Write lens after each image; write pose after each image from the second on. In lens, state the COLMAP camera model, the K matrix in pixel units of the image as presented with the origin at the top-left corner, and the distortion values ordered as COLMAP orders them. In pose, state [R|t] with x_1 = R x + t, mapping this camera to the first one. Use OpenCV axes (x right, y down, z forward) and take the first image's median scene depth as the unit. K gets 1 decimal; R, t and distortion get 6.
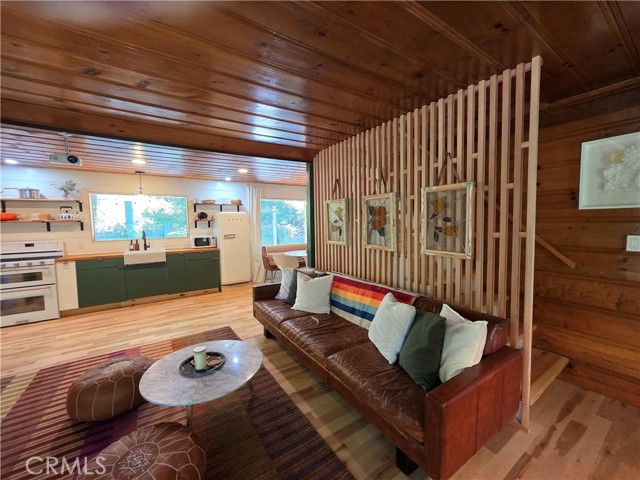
lens RADIAL K [[257.4, 0, 319.3], [0, 257.4, 239.9], [0, 0, 1]] dist [0.003991, -0.001161]
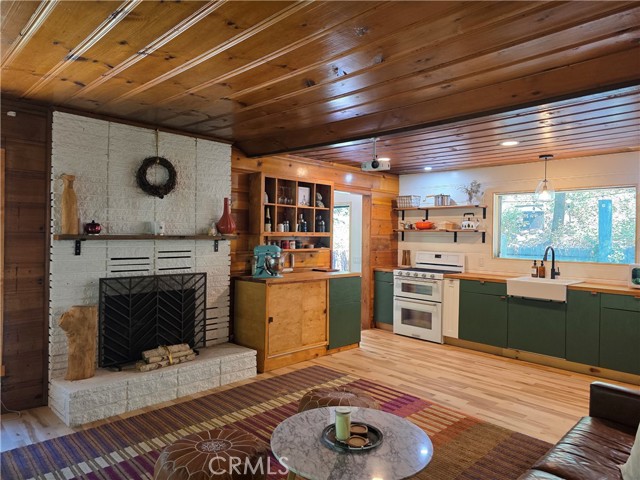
lens RADIAL K [[431.0, 0, 316.0], [0, 431.0, 235.0], [0, 0, 1]] dist [0.045293, -0.033300]
pose [[0.175972, 0.021896, -0.984152, 0.314182], [-0.089311, 0.995985, 0.006190, -0.025968], [0.980335, 0.086806, 0.177221, 0.302104]]
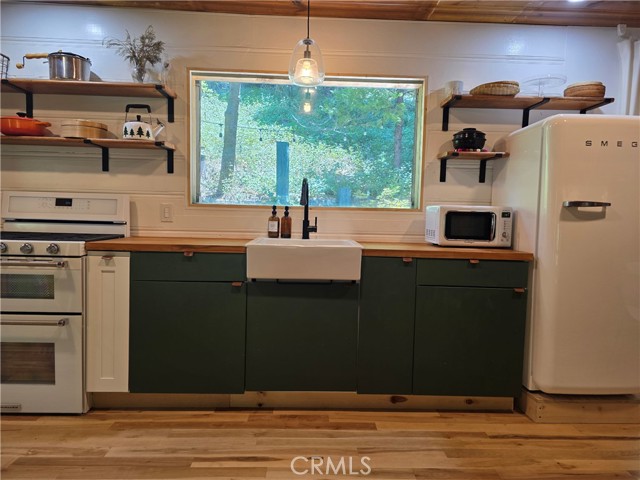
lens RADIAL K [[431.0, 0, 325.7], [0, 431.0, 241.5], [0, 0, 1]] dist [0.045293, -0.033300]
pose [[0.853262, 0.075220, -0.516030, -0.439040], [-0.076429, 0.996895, 0.018938, 0.037213], [0.515852, 0.023280, 0.856361, 0.647253]]
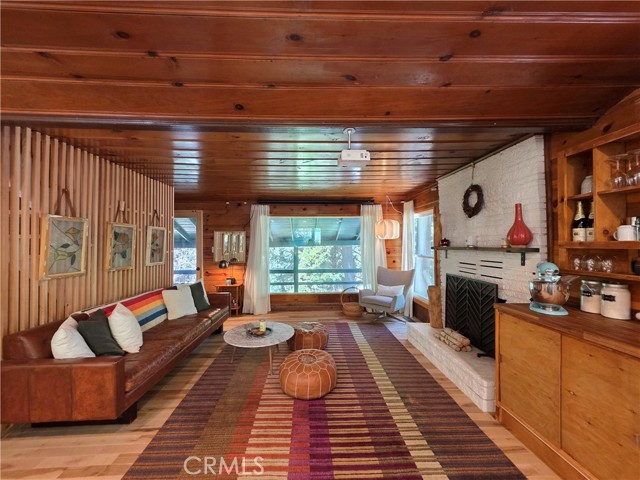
lens RADIAL K [[257.4, 0, 320.7], [0, 257.4, 241.4], [0, 0, 1]] dist [0.003991, -0.001161]
pose [[-0.855037, 0.025166, 0.517956, -0.741722], [0.055334, 0.997547, 0.042877, -0.059408], [-0.515607, 0.065322, -0.854332, 0.987170]]
